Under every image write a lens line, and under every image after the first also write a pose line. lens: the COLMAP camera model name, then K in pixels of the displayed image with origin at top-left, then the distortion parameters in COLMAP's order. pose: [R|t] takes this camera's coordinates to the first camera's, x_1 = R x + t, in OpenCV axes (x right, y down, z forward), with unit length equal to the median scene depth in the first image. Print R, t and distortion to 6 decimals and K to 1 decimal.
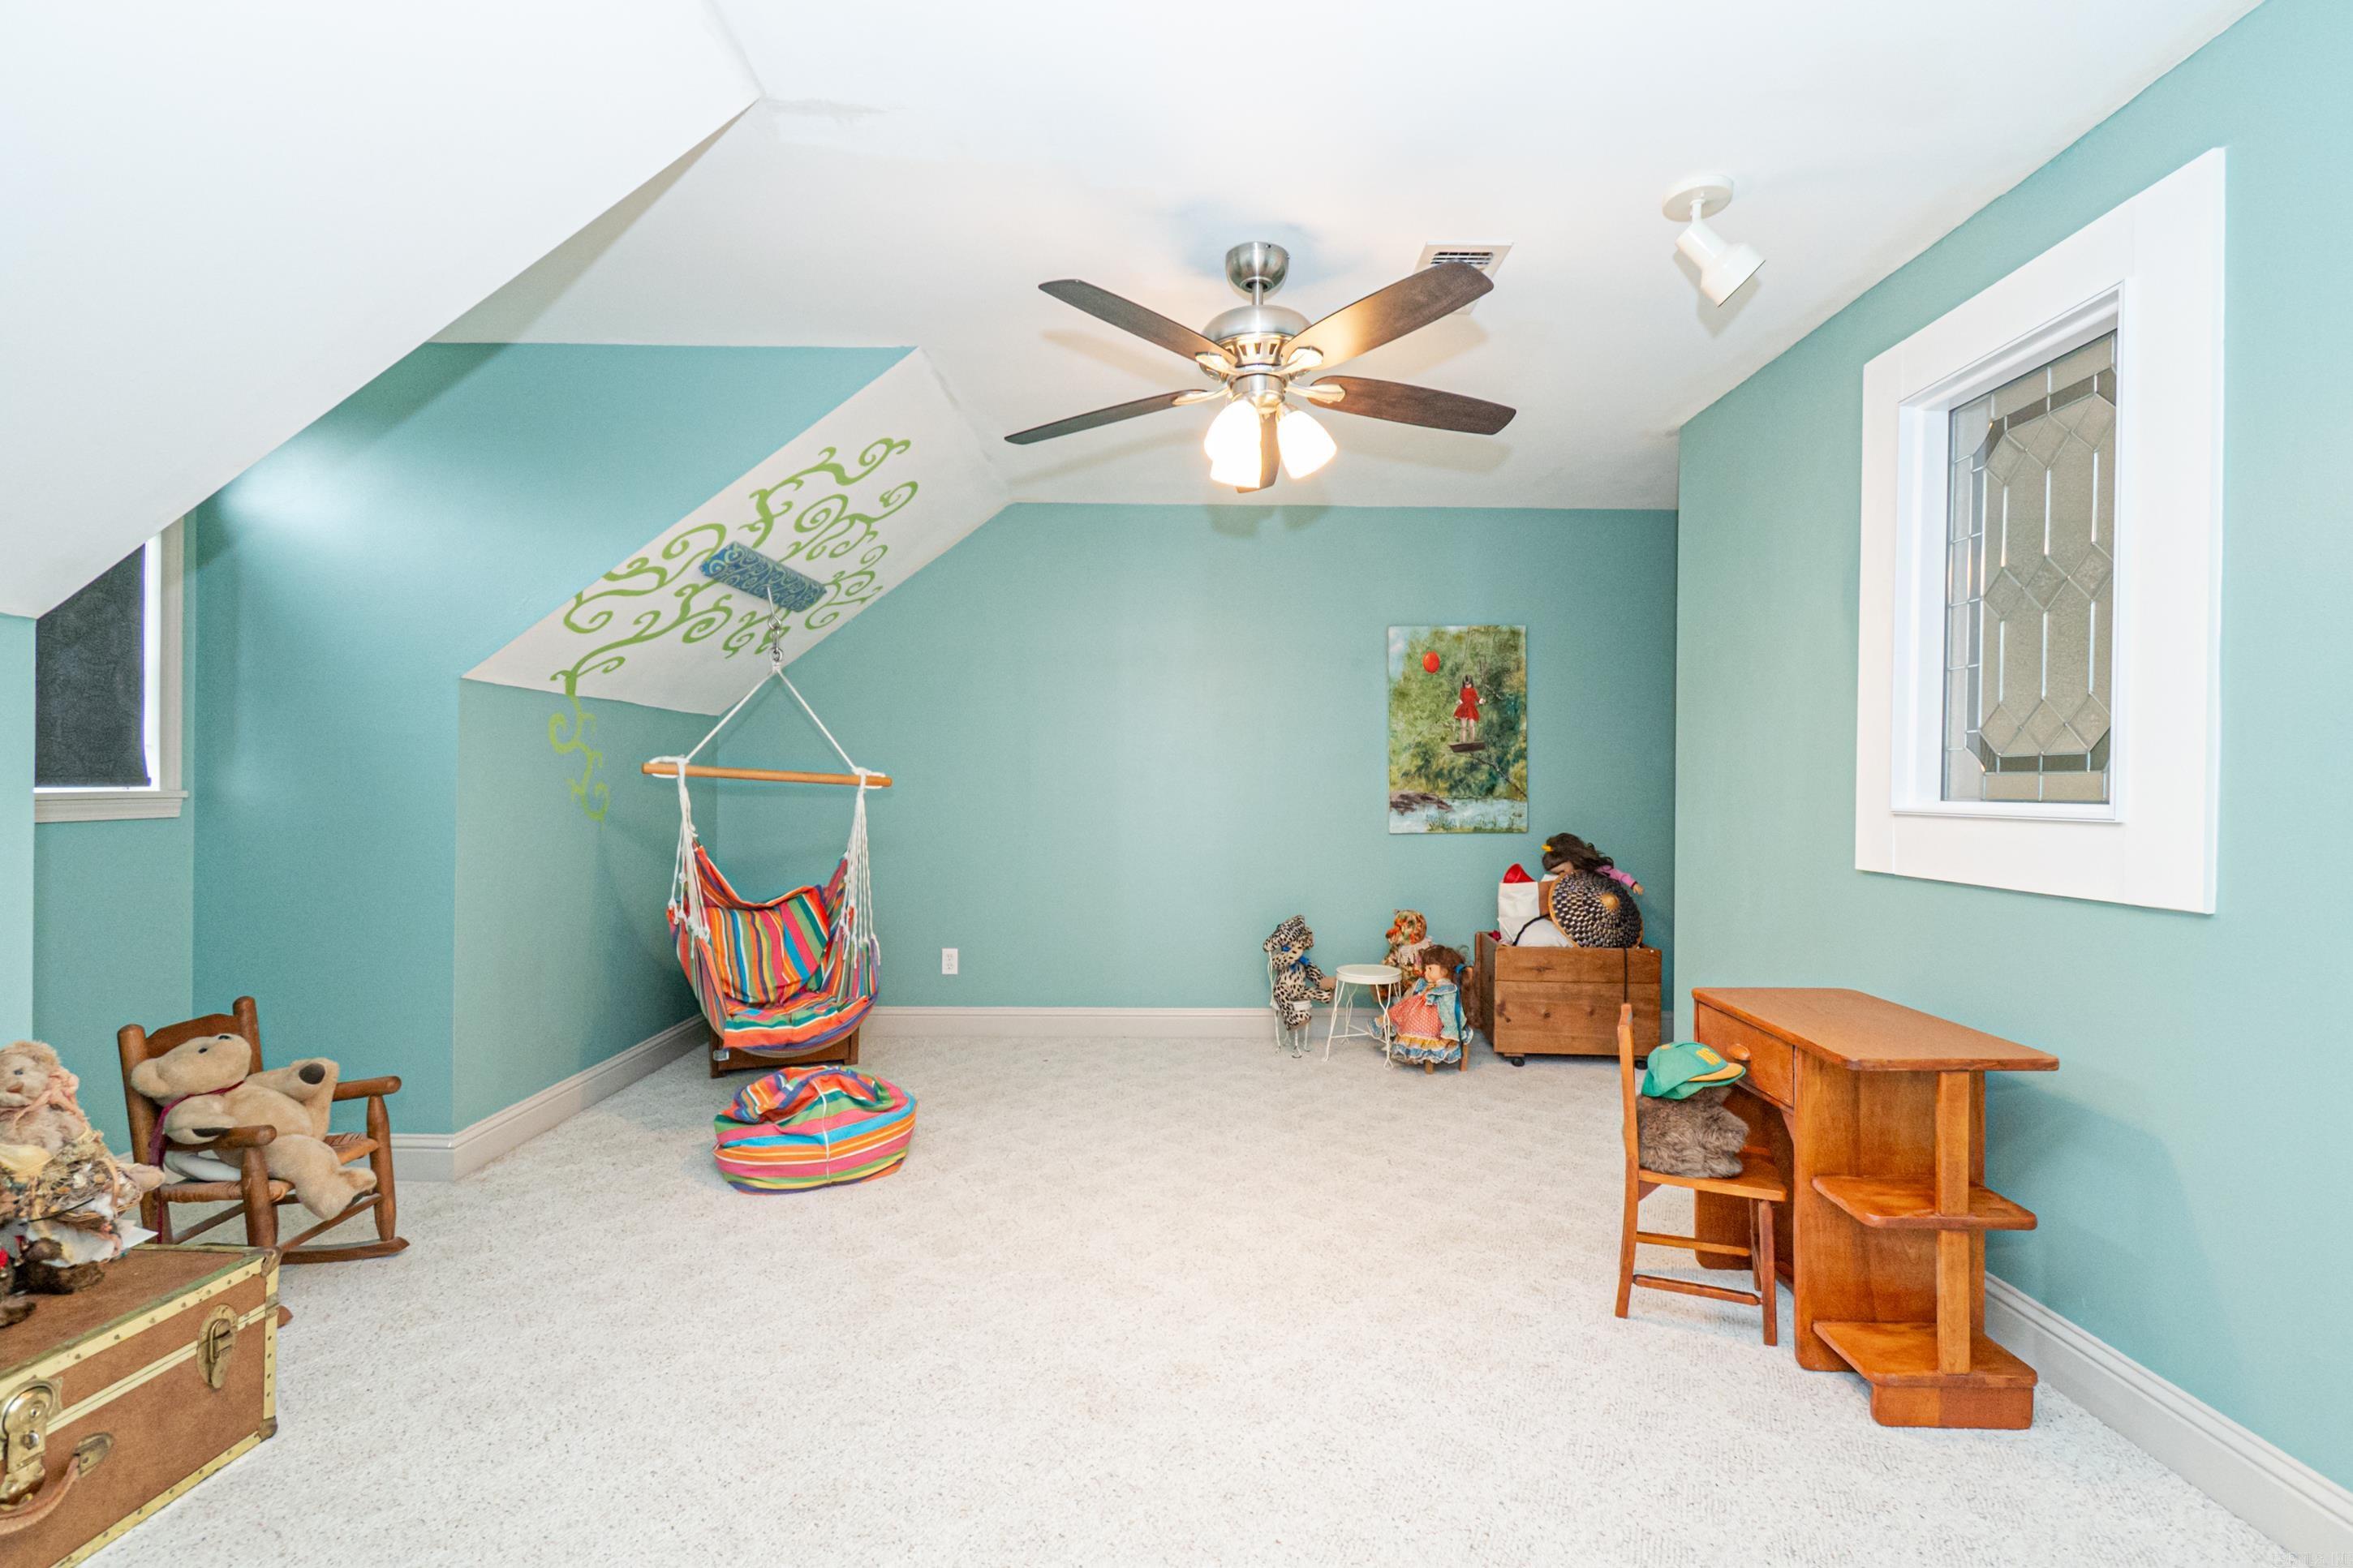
lens RADIAL K [[1047.6, 0, 1178.1], [0, 1047.6, 781.5], [0, 0, 1]] dist [0.003526, 0.000104]
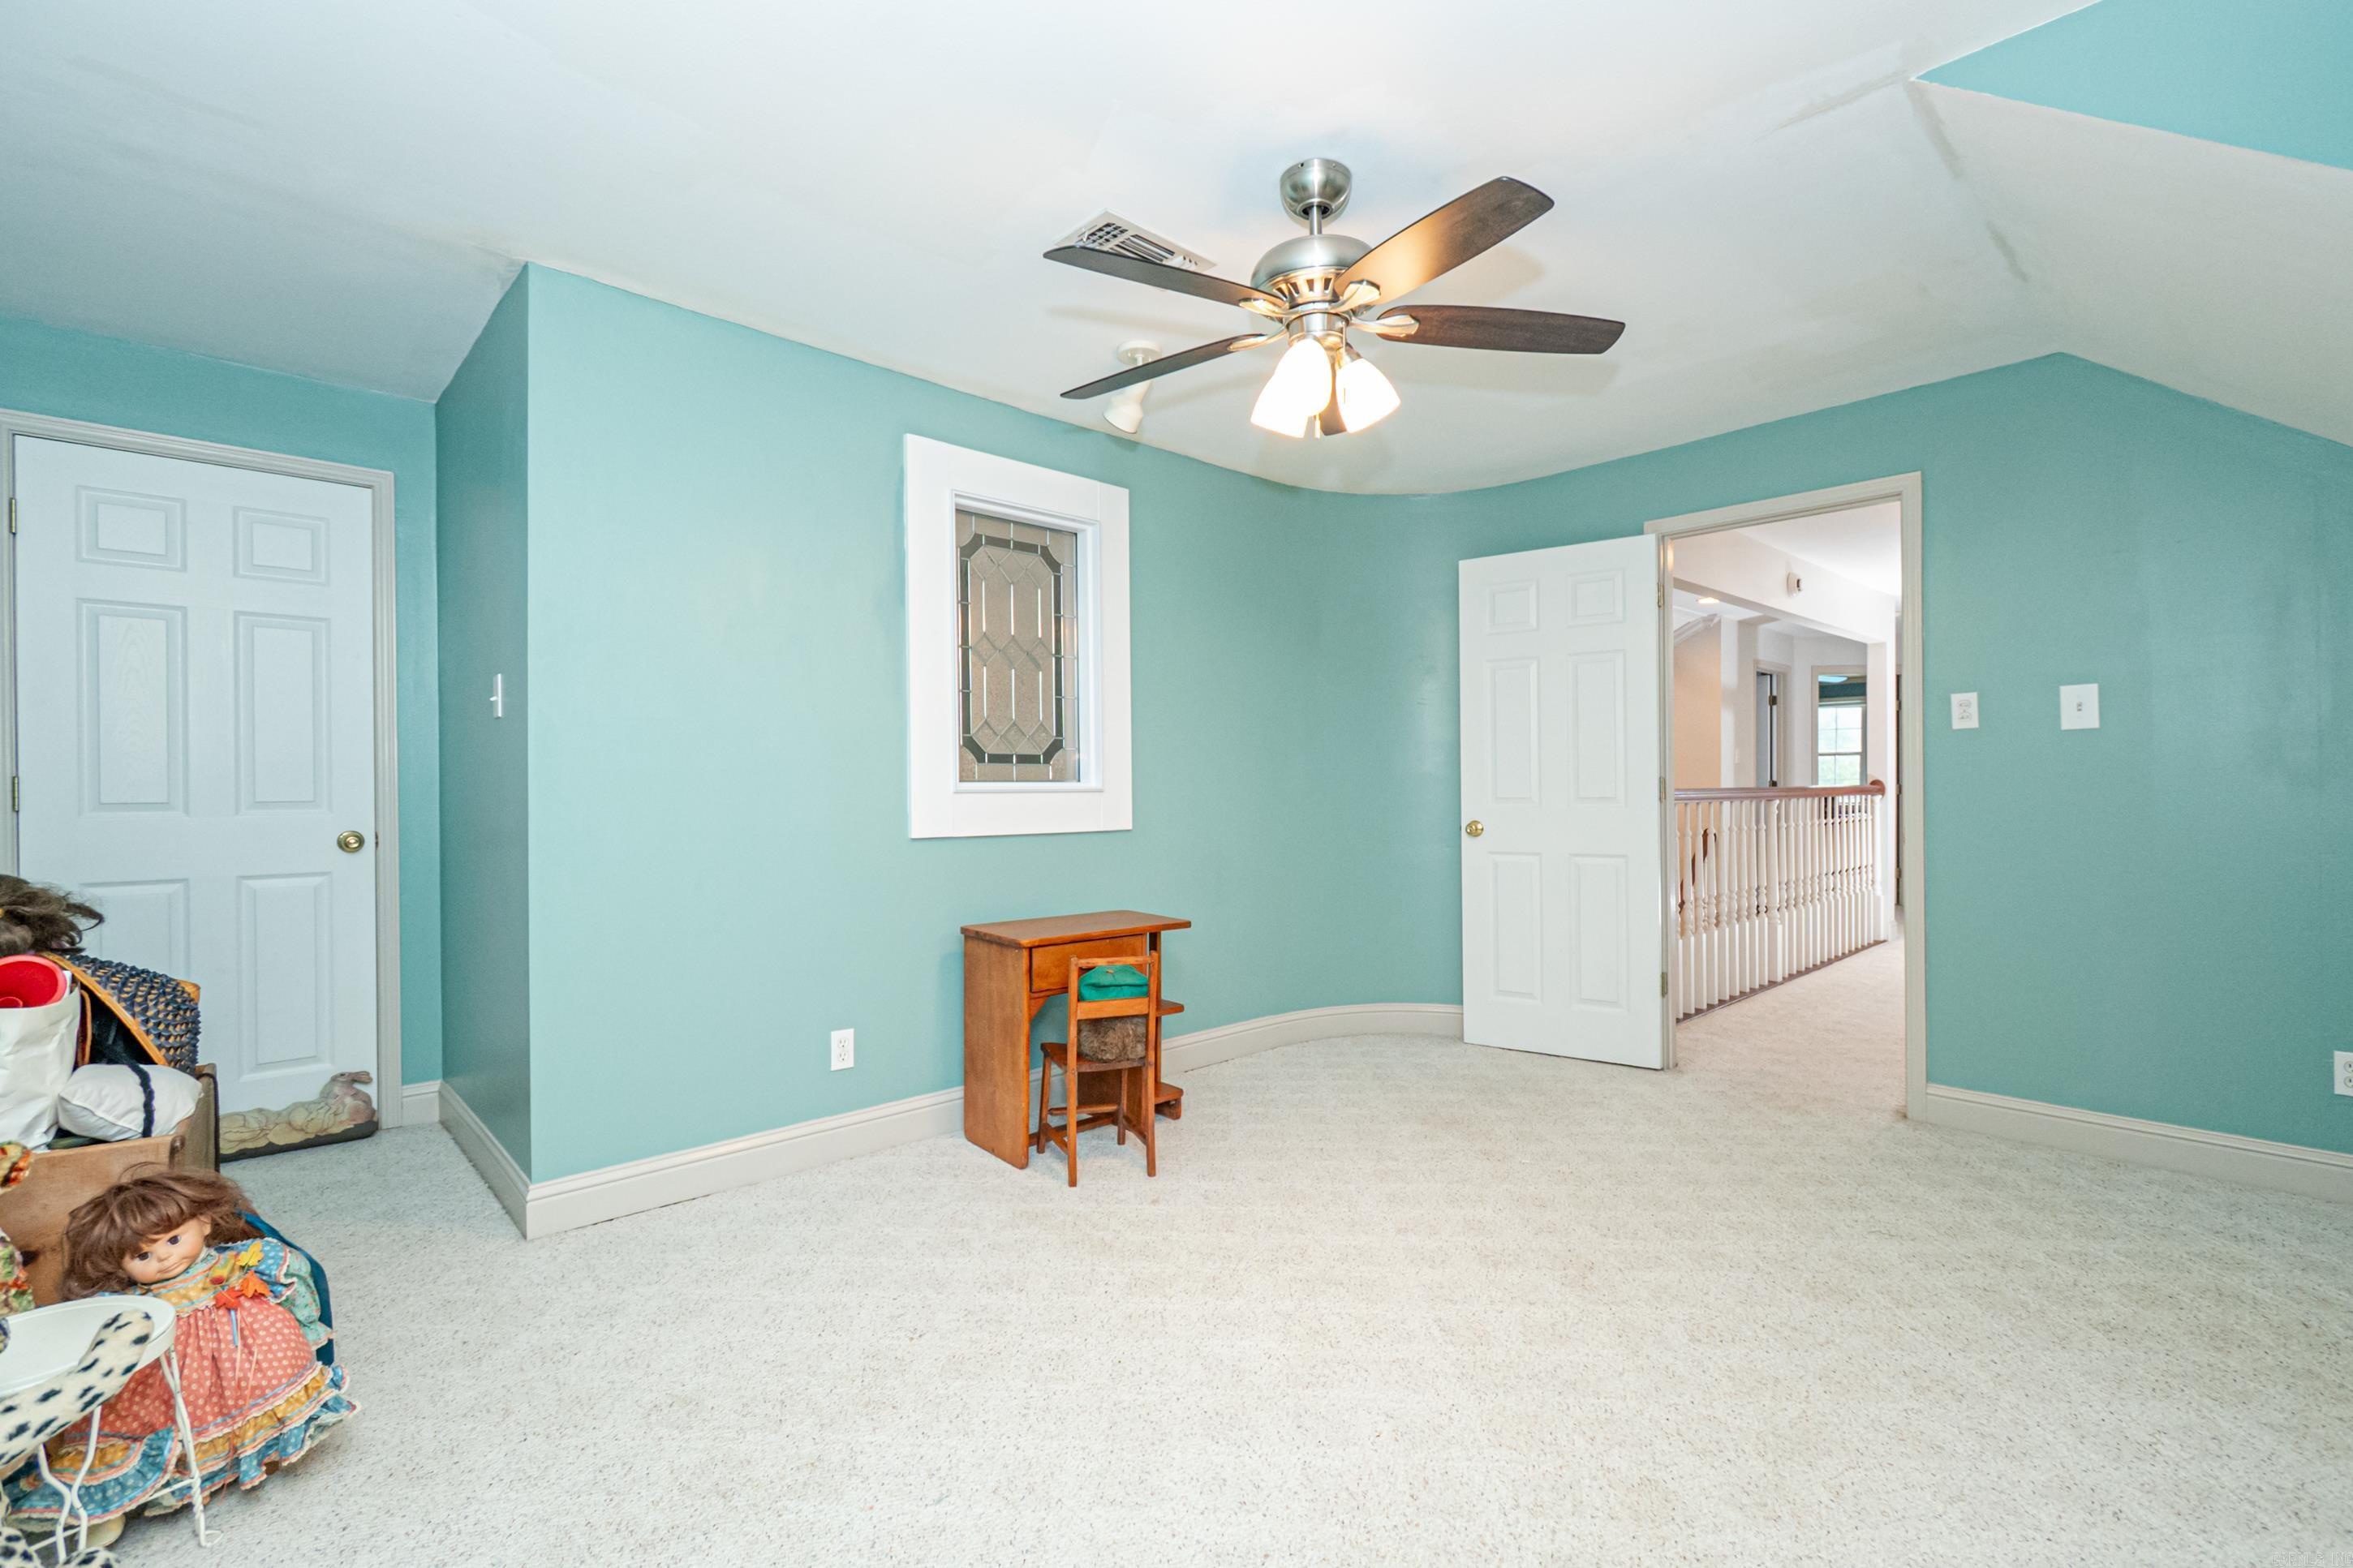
lens RADIAL K [[1047.6, 0, 1174.9], [0, 1047.6, 789.5], [0, 0, 1]] dist [0.003526, 0.000104]
pose [[-0.689942, -0.009558, 0.723802, -0.555168], [-0.002648, 0.999939, 0.010680, 0.013612], [-0.723860, 0.005452, -0.689925, 1.914383]]
